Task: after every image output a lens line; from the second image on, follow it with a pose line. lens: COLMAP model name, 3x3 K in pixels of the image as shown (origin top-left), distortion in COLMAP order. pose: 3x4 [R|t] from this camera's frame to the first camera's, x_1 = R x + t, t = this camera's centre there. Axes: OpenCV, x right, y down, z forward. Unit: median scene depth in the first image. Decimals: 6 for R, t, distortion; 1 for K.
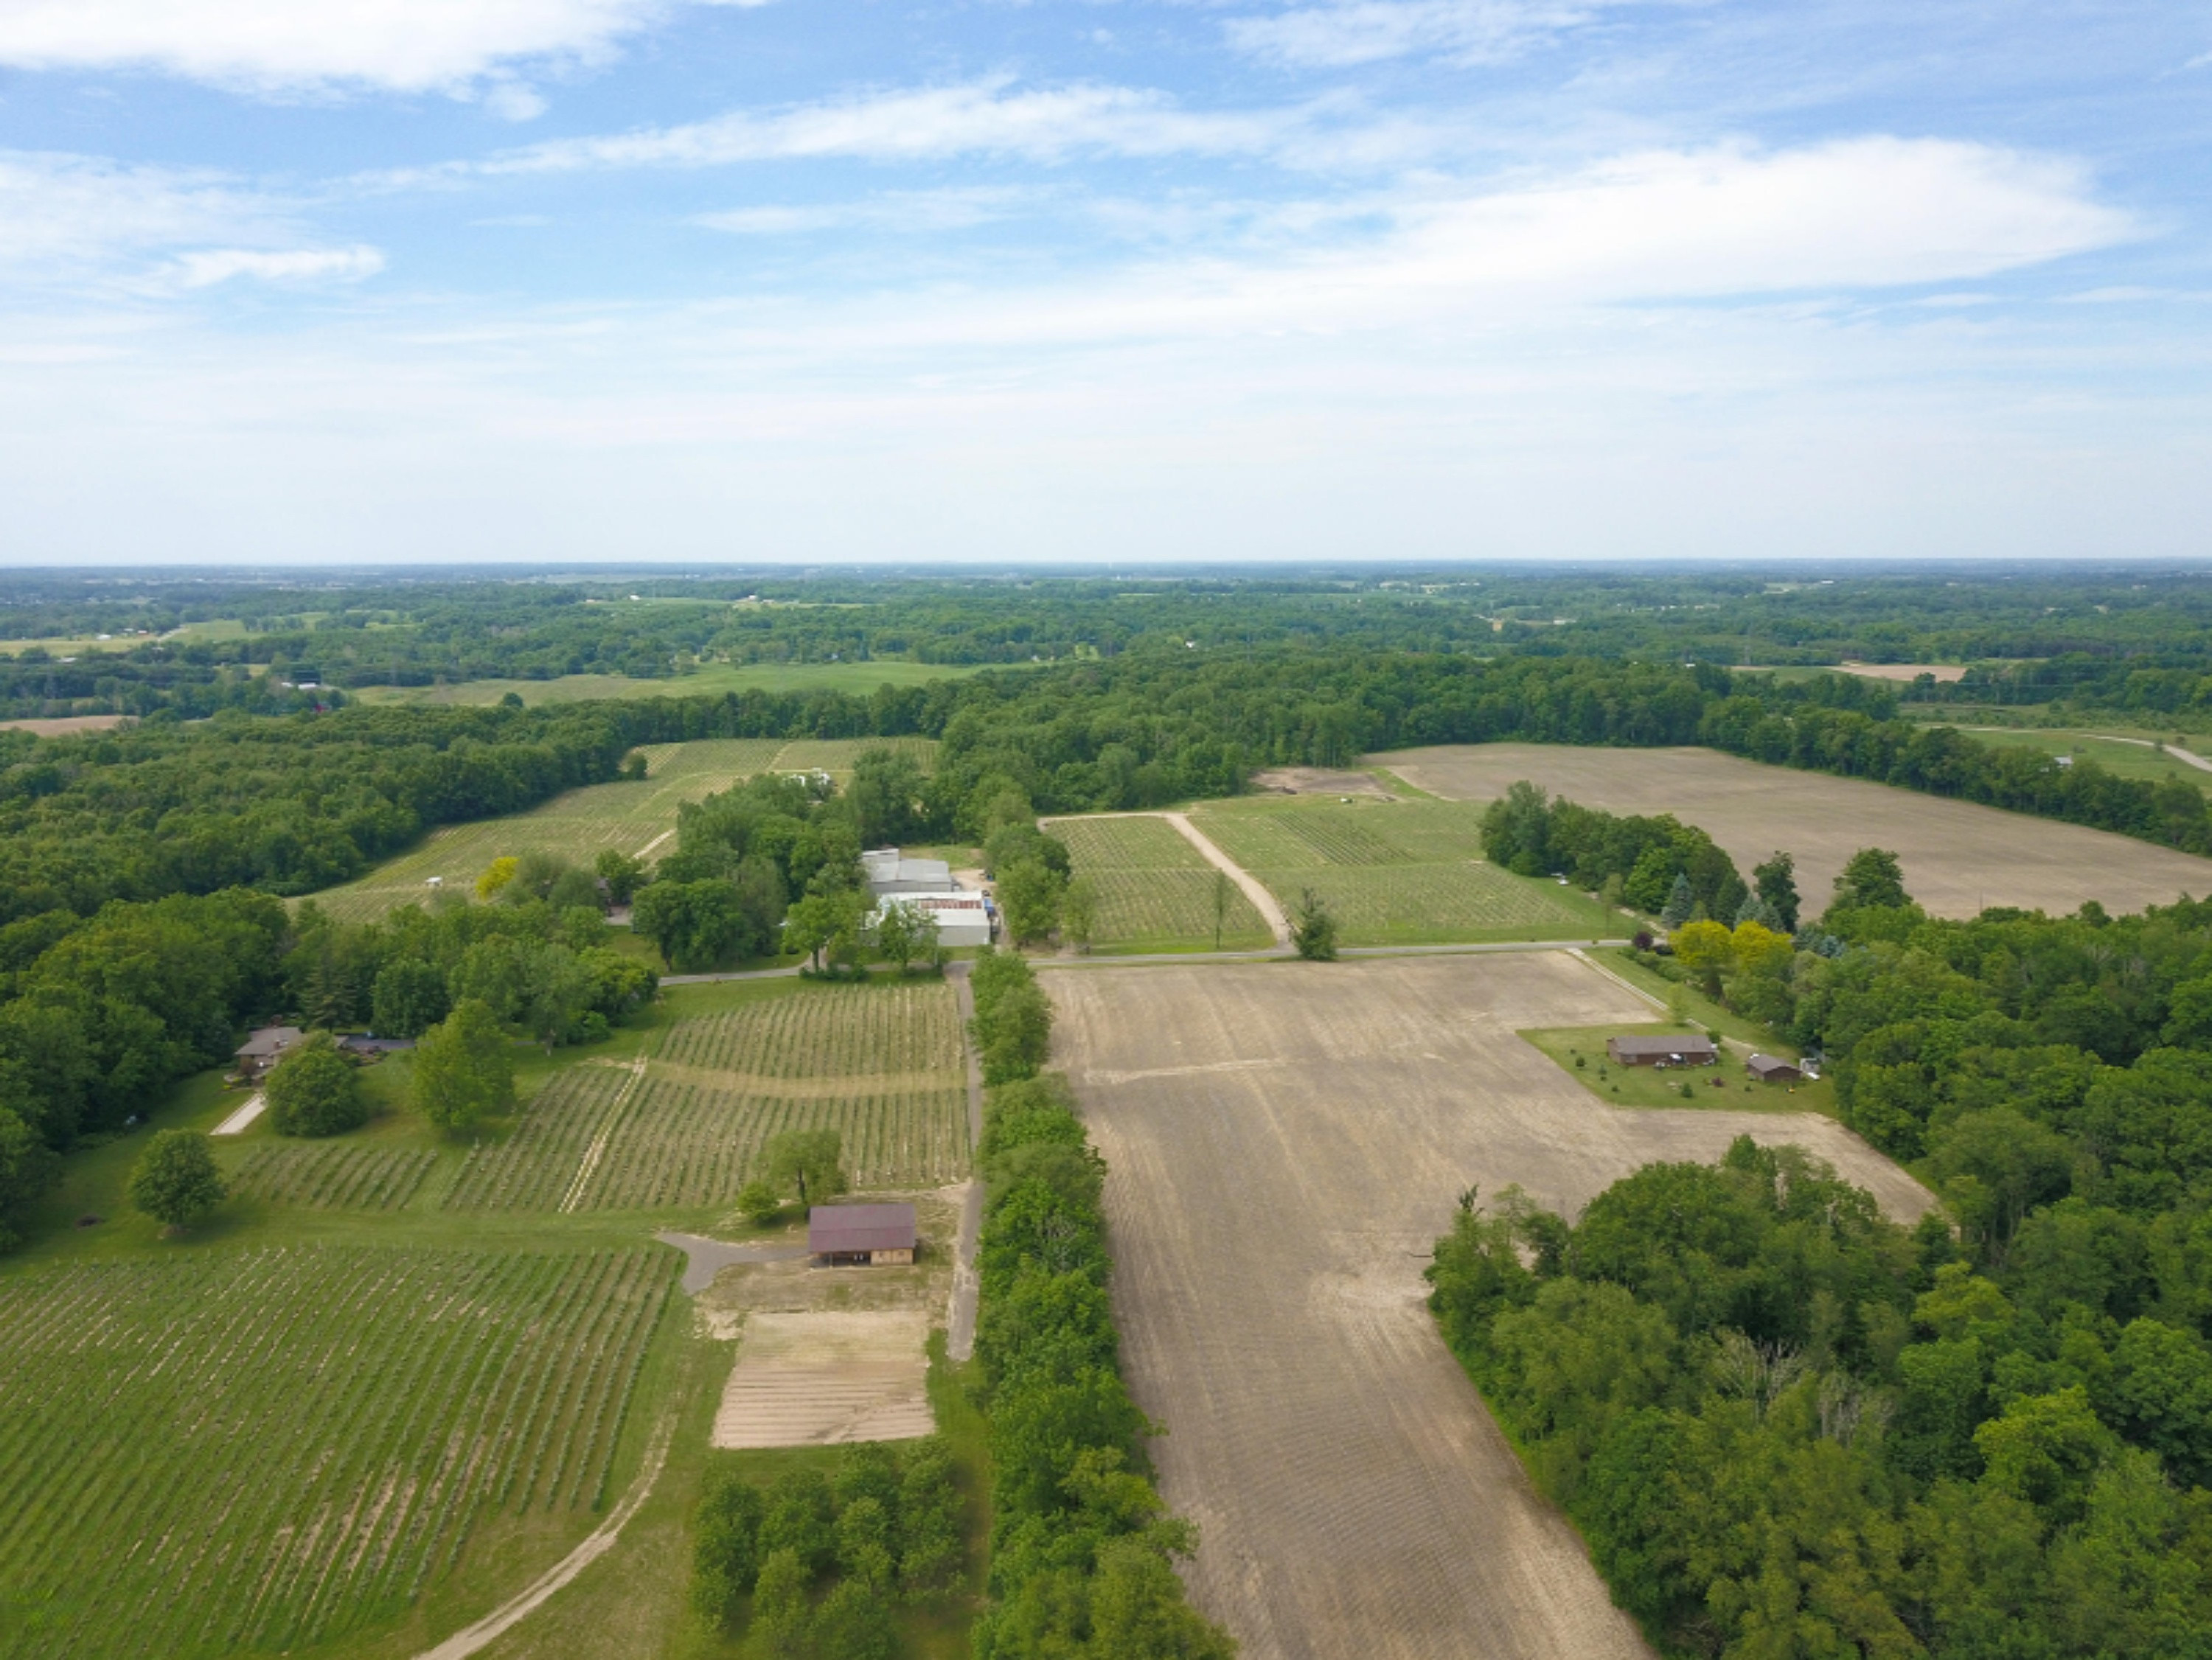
lens RADIAL K [[1699.5, 0, 1074.3], [0, 1699.5, 891.9], [0, 0, 1]] dist [0.034026, -0.041297]
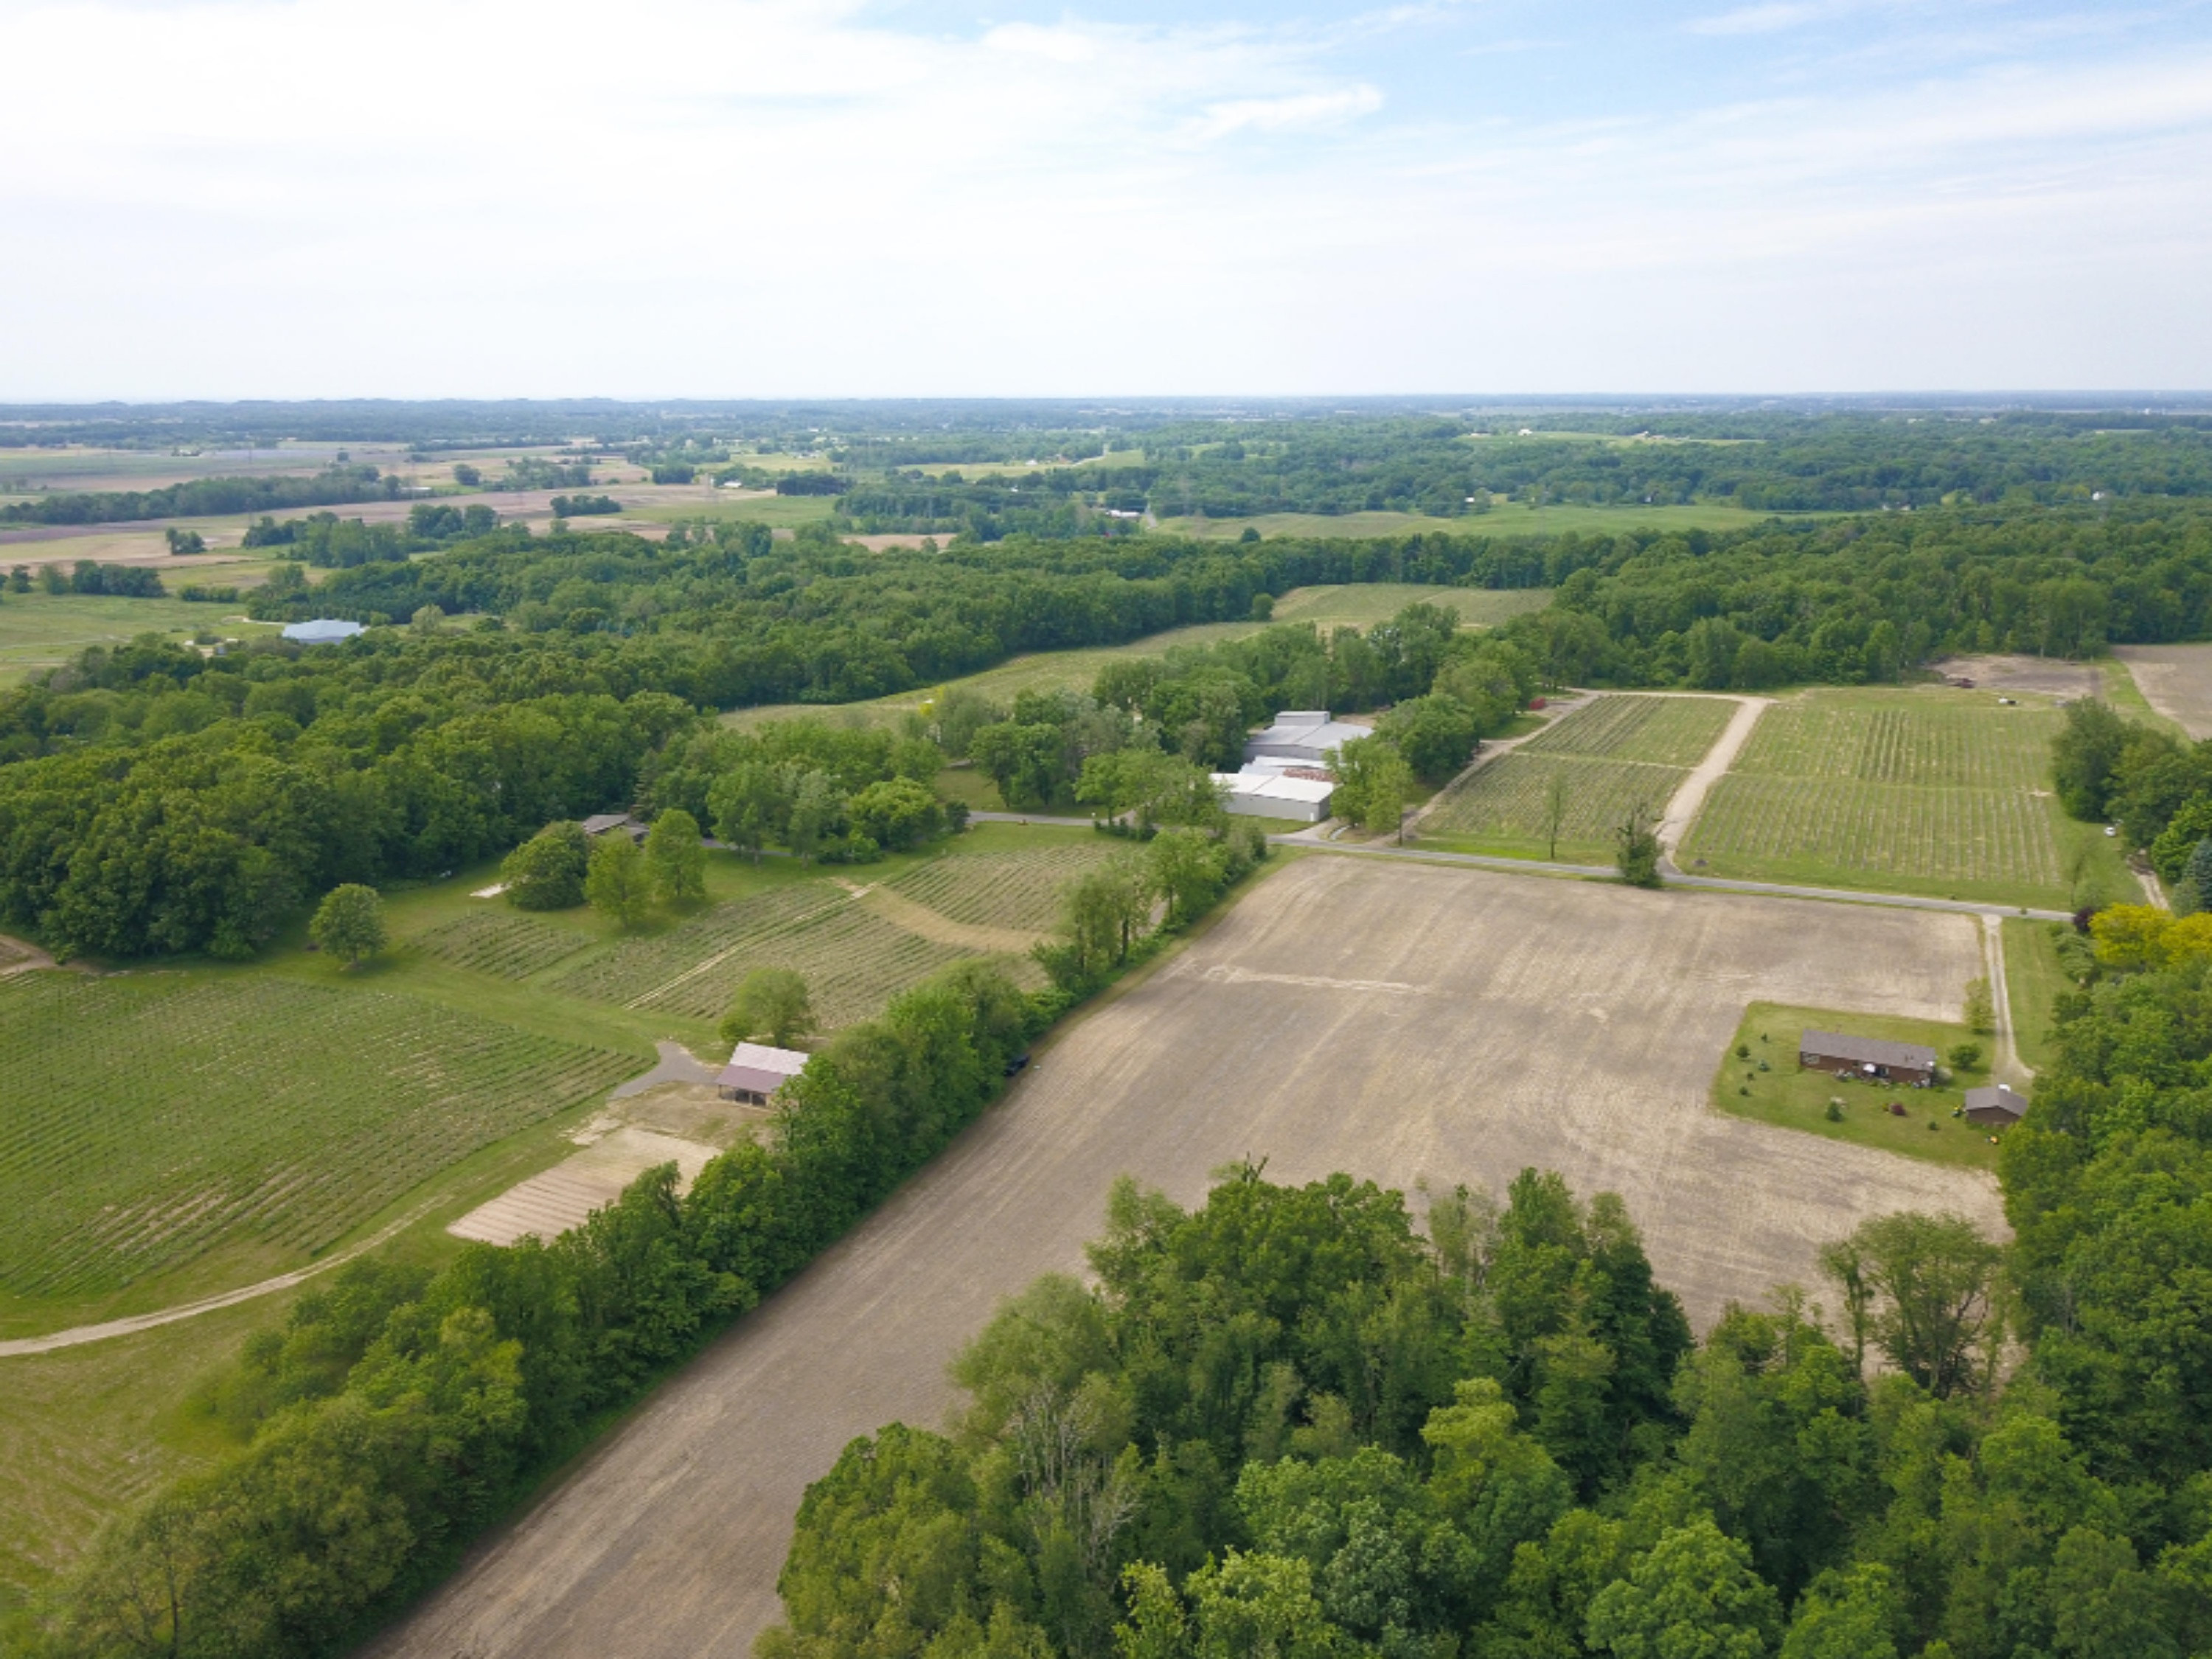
lens RADIAL K [[1699.7, 0, 1117.0], [0, 1699.7, 834.6], [0, 0, 1]] dist [0.034026, -0.041297]
pose [[0.866405, 0.126709, -0.482998, 0.314450], [-0.096160, 0.991502, 0.087617, -0.033982], [0.489996, -0.029466, 0.871227, 0.112671]]
